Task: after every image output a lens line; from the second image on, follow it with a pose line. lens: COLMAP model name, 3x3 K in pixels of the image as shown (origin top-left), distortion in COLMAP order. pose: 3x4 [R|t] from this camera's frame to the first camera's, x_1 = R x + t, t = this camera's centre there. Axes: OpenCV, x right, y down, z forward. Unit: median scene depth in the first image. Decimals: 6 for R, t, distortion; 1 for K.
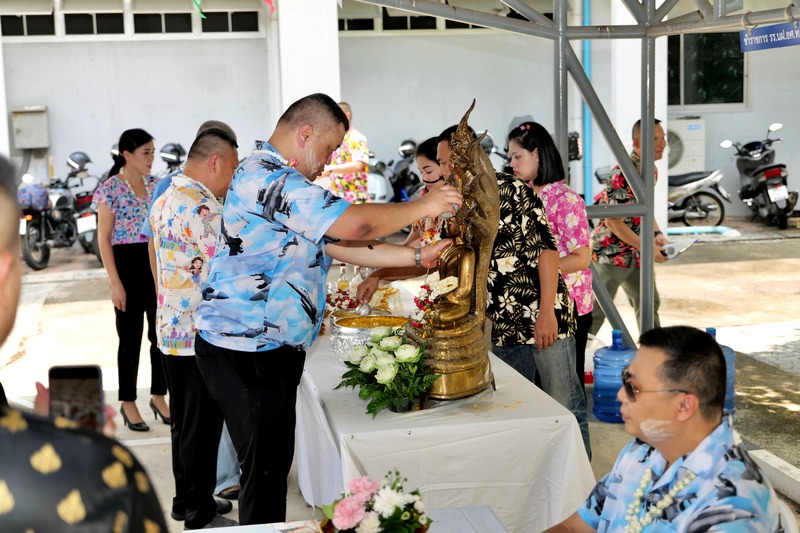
lens RADIAL K [[1199.6, 0, 400.0], [0, 1199.6, 266.5], [0, 0, 1]] dist [0.040630, 0.064169]
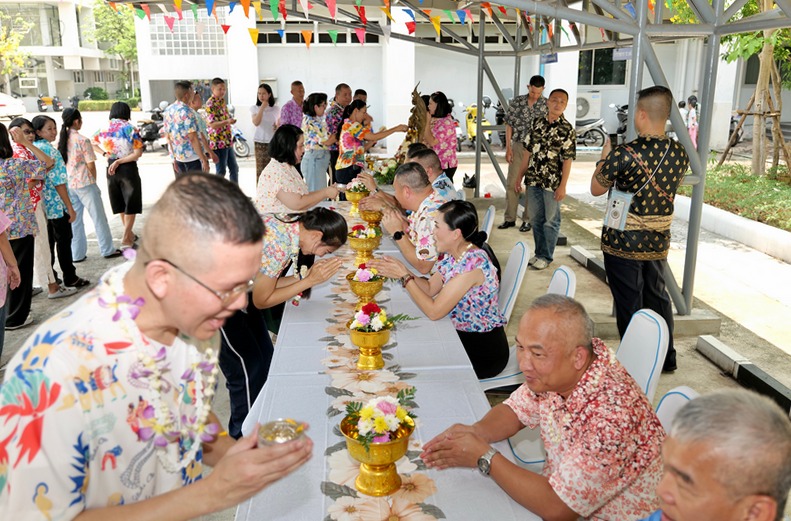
lens RADIAL K [[667.7, 0, 395.5], [0, 667.7, 260.5], [0, 0, 1]] dist [0.003676, -0.001096]
pose [[0.993376, 0.051885, -0.102533, 0.047577], [-0.038069, 0.990468, 0.132378, 0.020004], [0.108424, -0.127598, 0.985882, -0.165293]]
